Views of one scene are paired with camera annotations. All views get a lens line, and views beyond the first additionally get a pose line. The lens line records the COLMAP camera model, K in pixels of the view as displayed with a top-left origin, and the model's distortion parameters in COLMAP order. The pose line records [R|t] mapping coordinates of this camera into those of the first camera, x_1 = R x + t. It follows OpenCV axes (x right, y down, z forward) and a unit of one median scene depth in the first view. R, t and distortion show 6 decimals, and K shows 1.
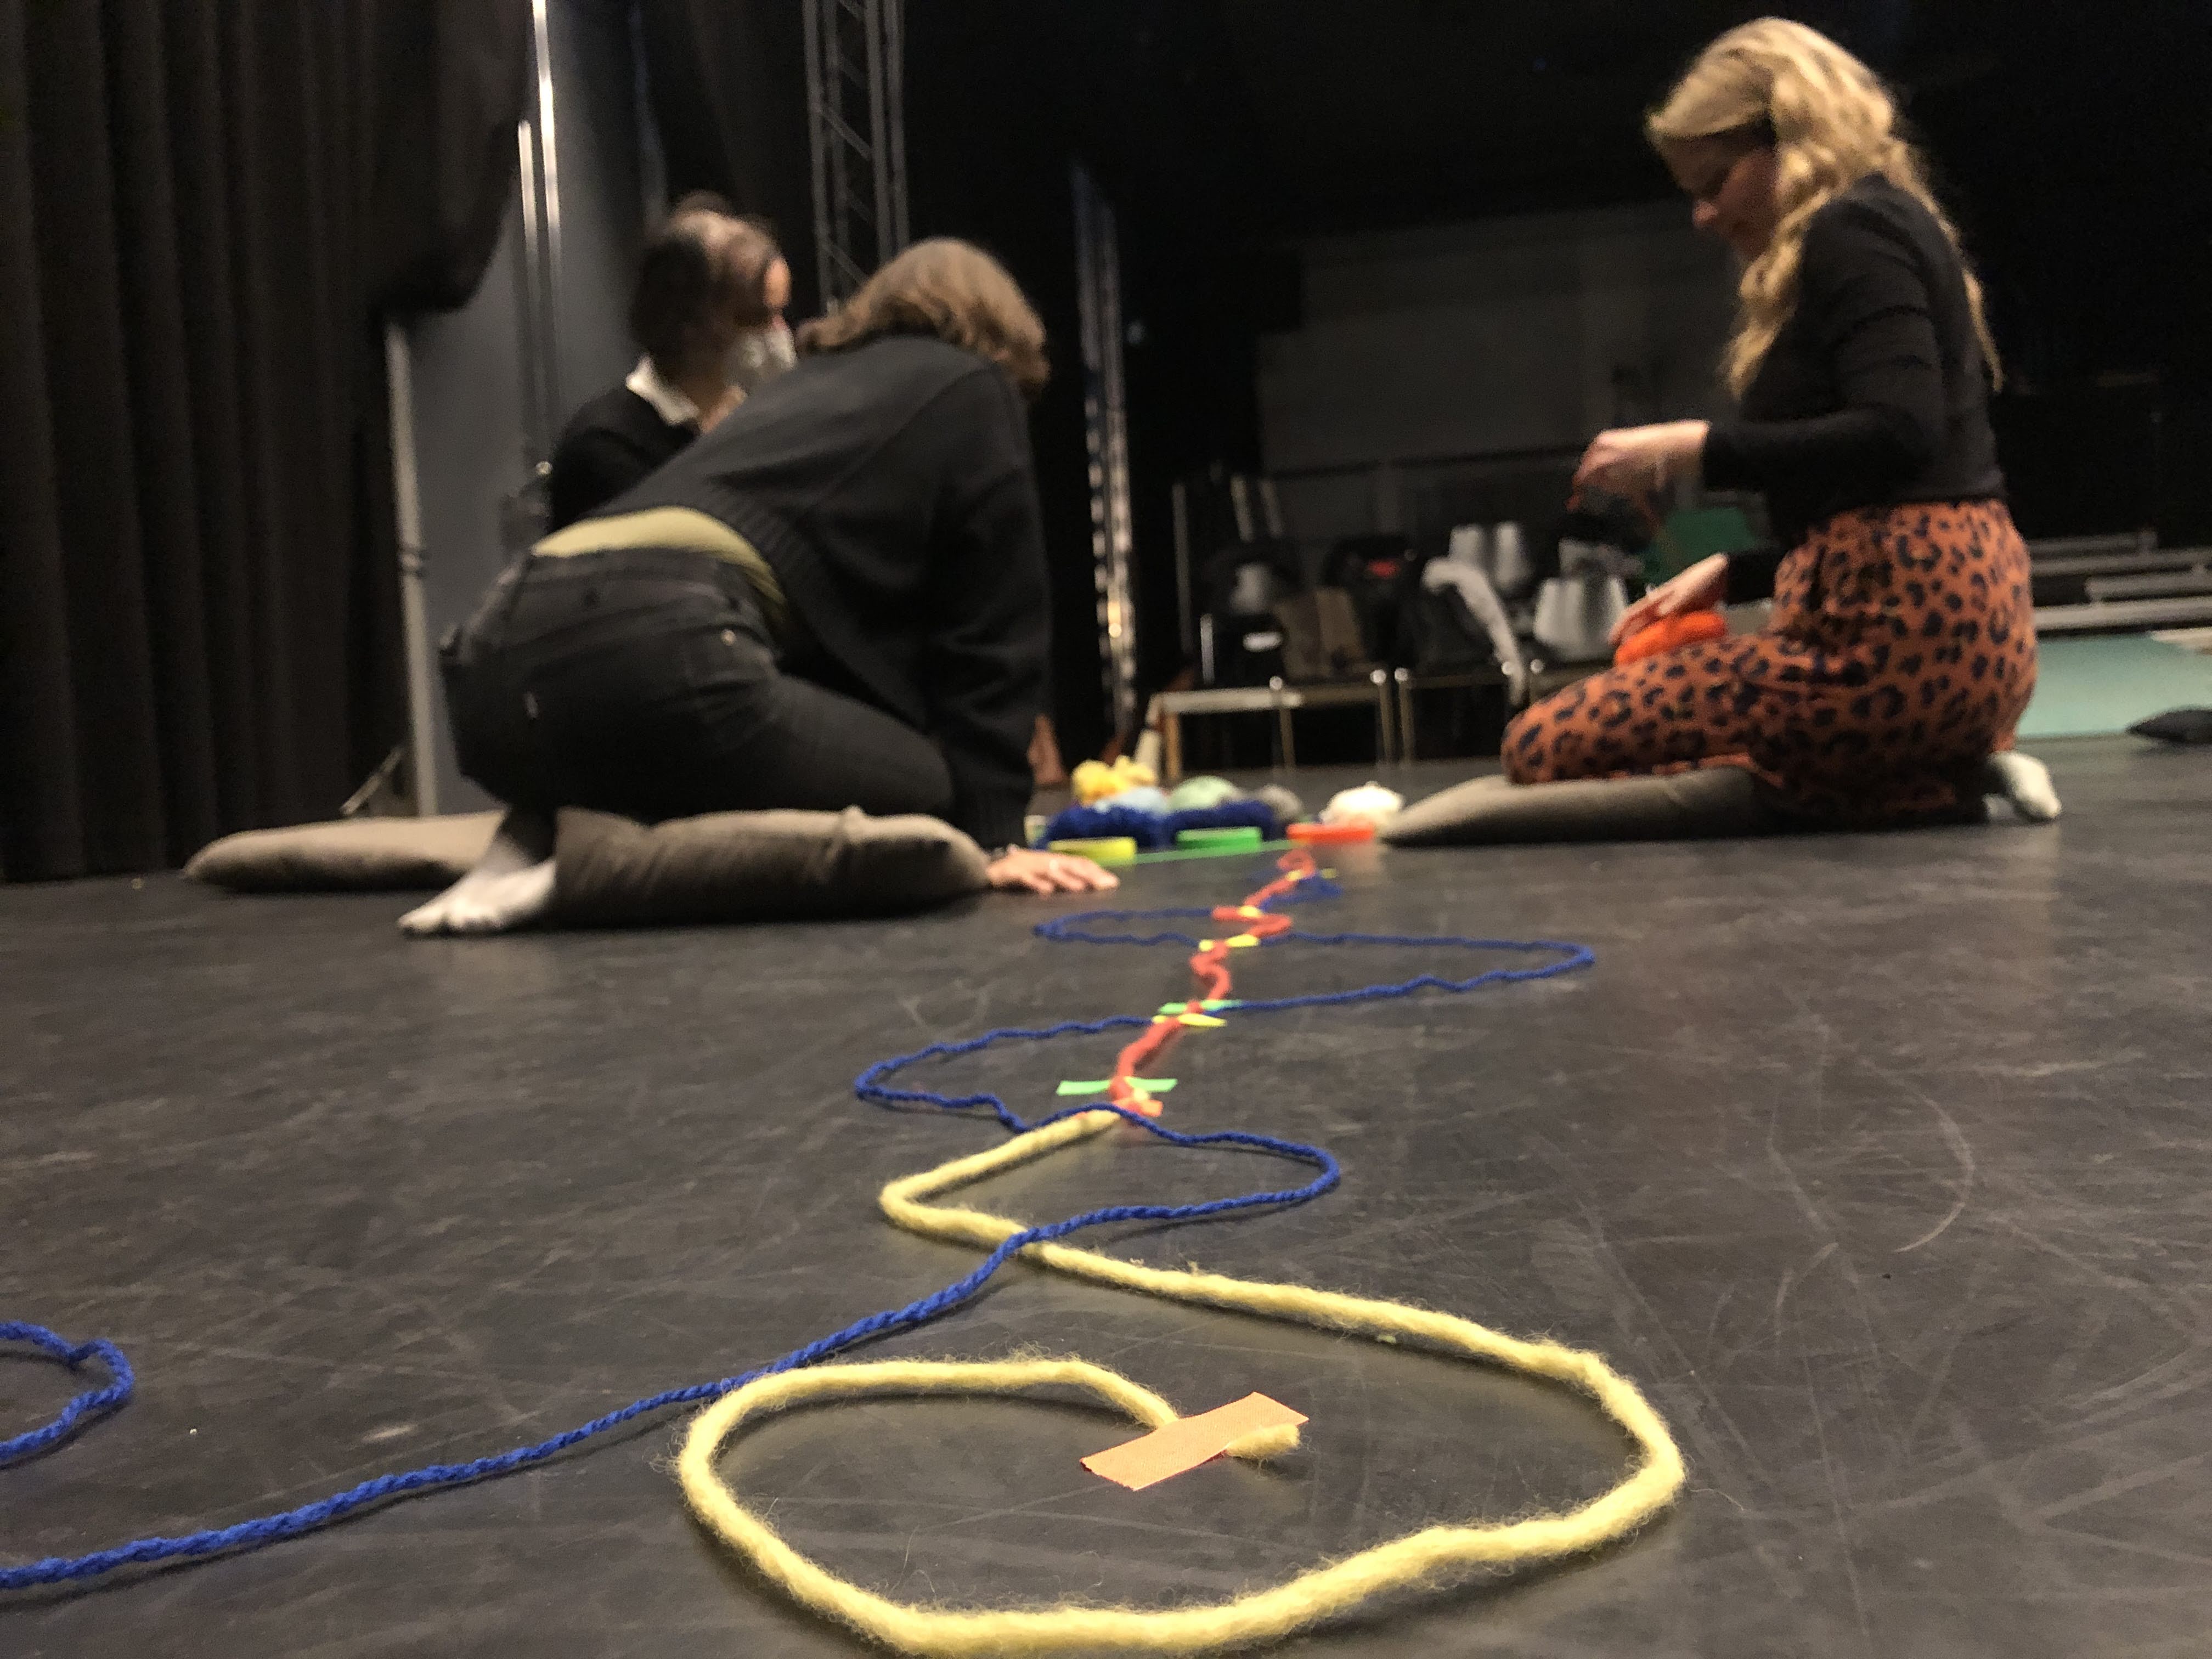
lens RADIAL K [[1825.5, 0, 1103.2], [0, 1825.5, 836.3], [0, 0, 1]] dist [0.037110, -0.056420]
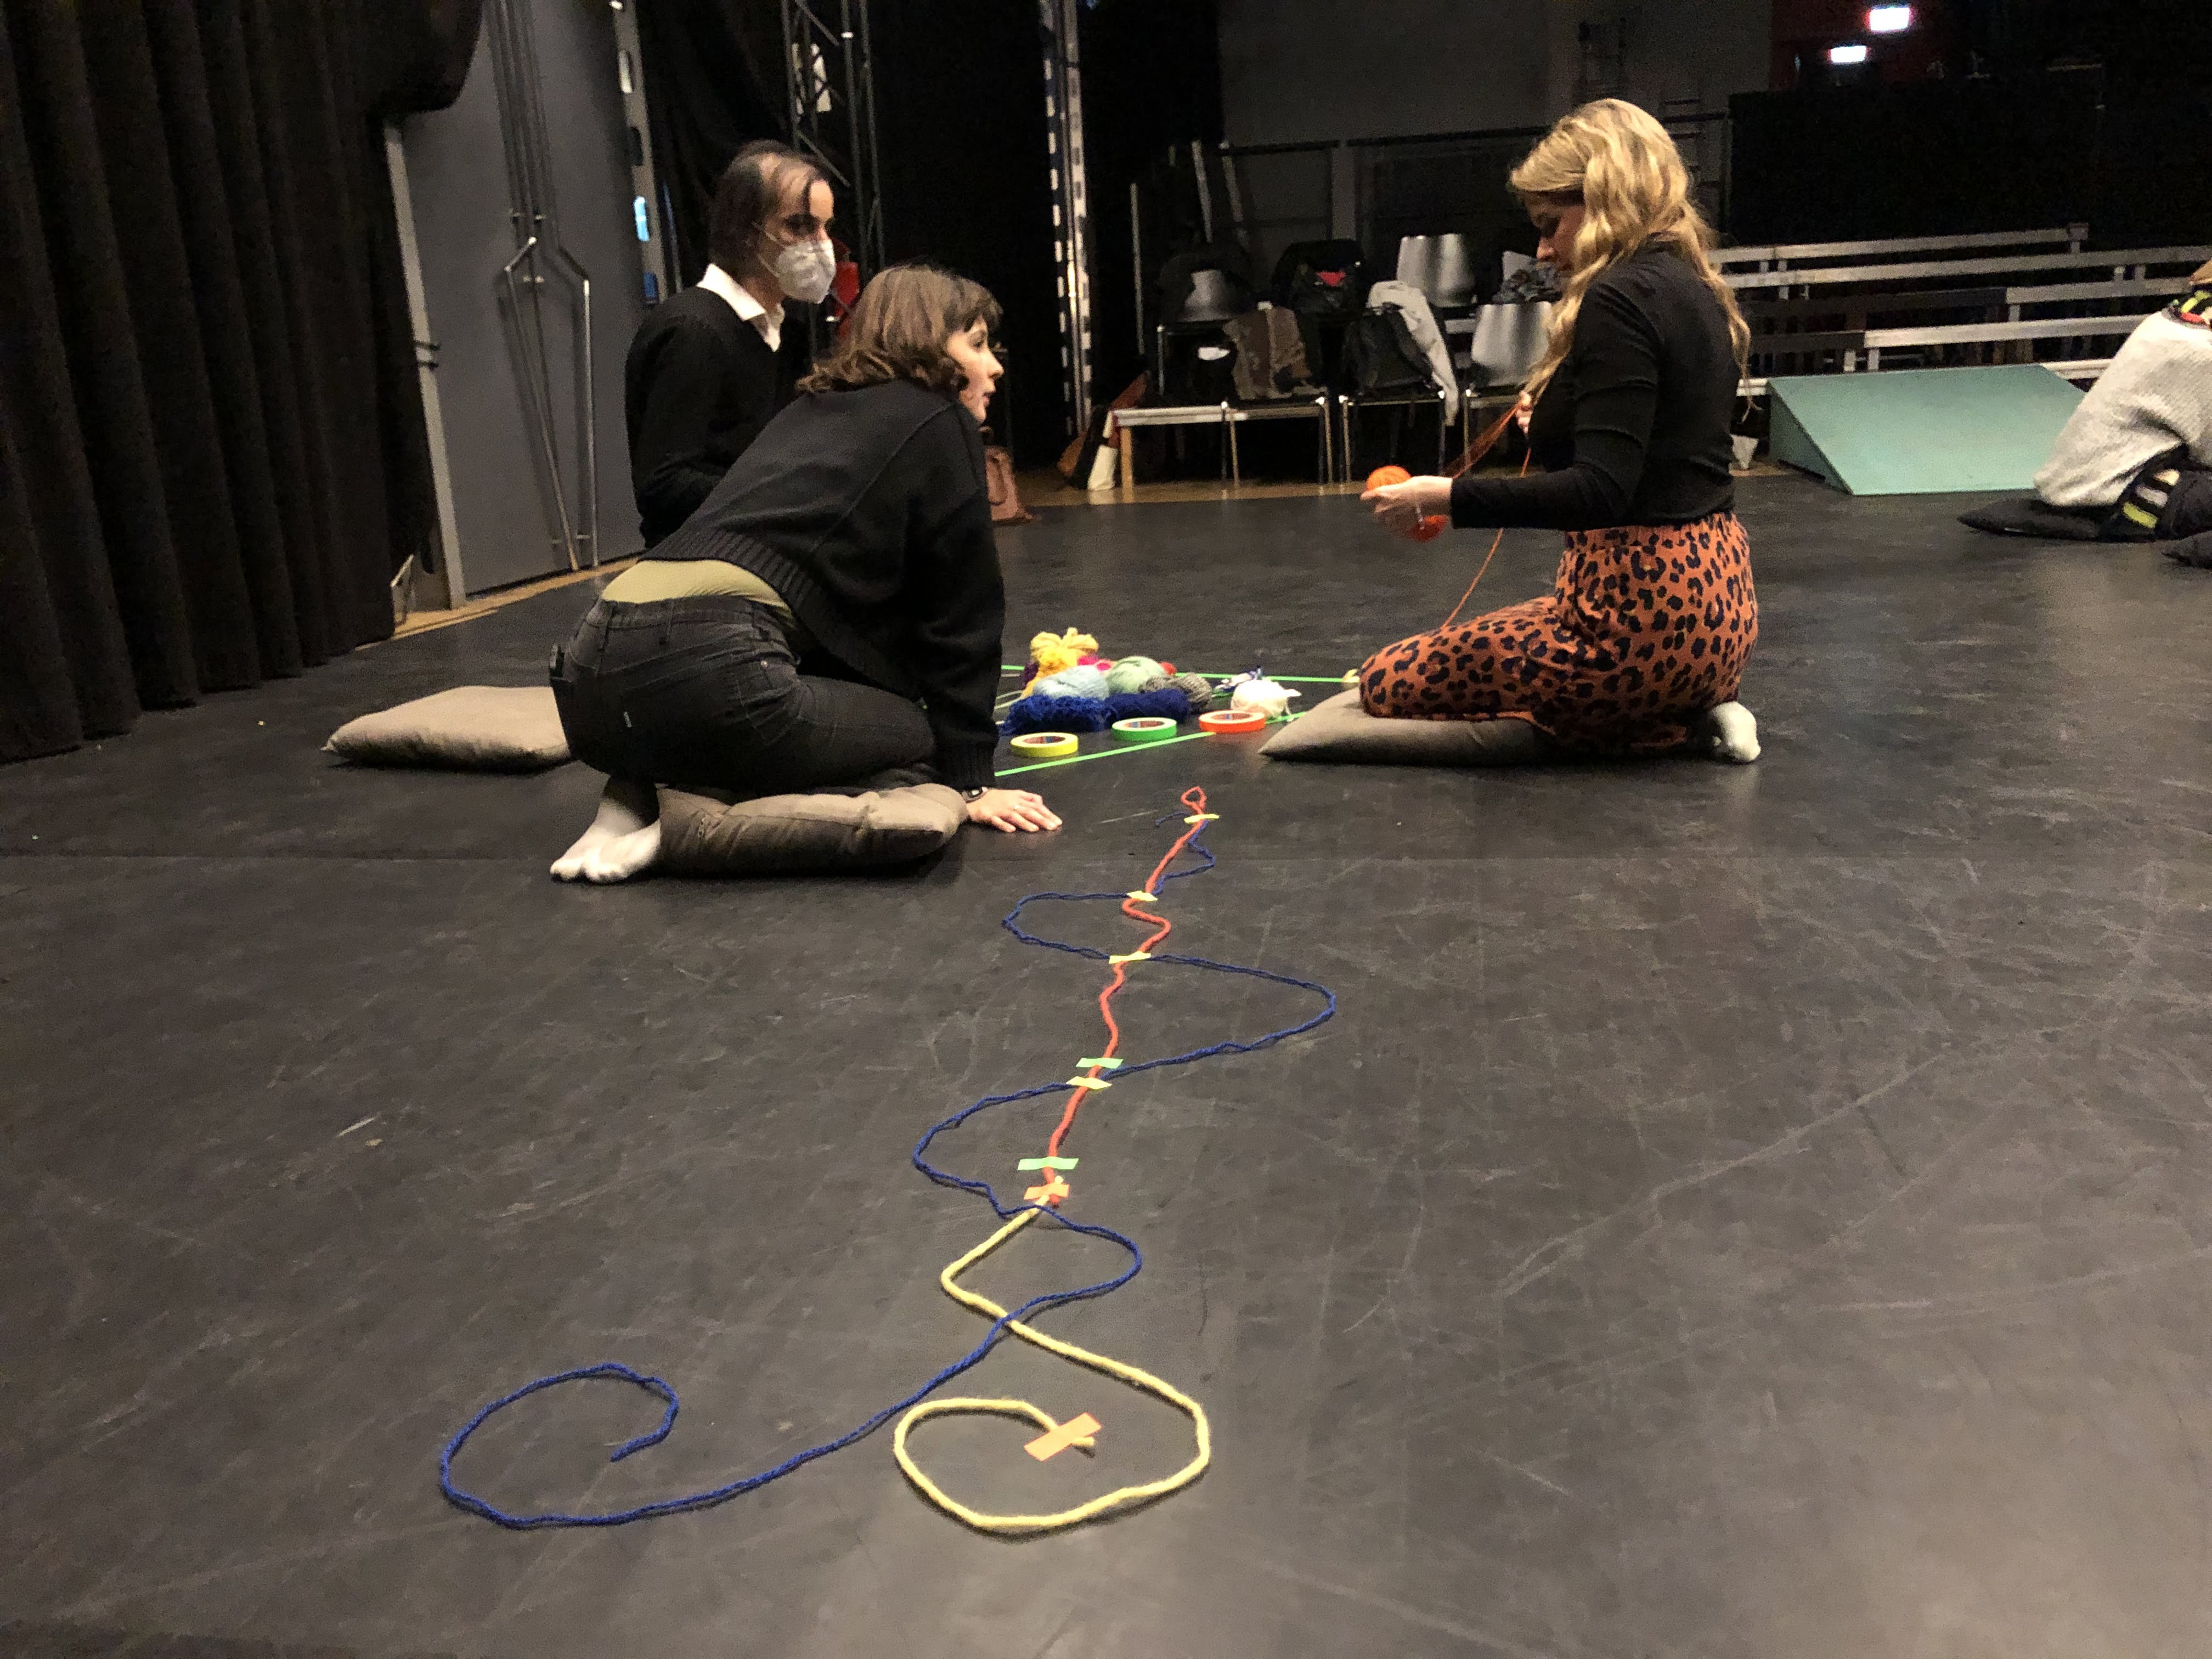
lens RADIAL K [[1825.5, 0, 1104.0], [0, 1825.5, 819.7], [0, 0, 1]] dist [0.037110, -0.056420]
pose [[0.999793, -0.006912, 0.019135, 0.011833], [0.002956, 0.979888, 0.199526, -0.223617], [-0.020129, -0.199428, 0.979706, -0.310347]]
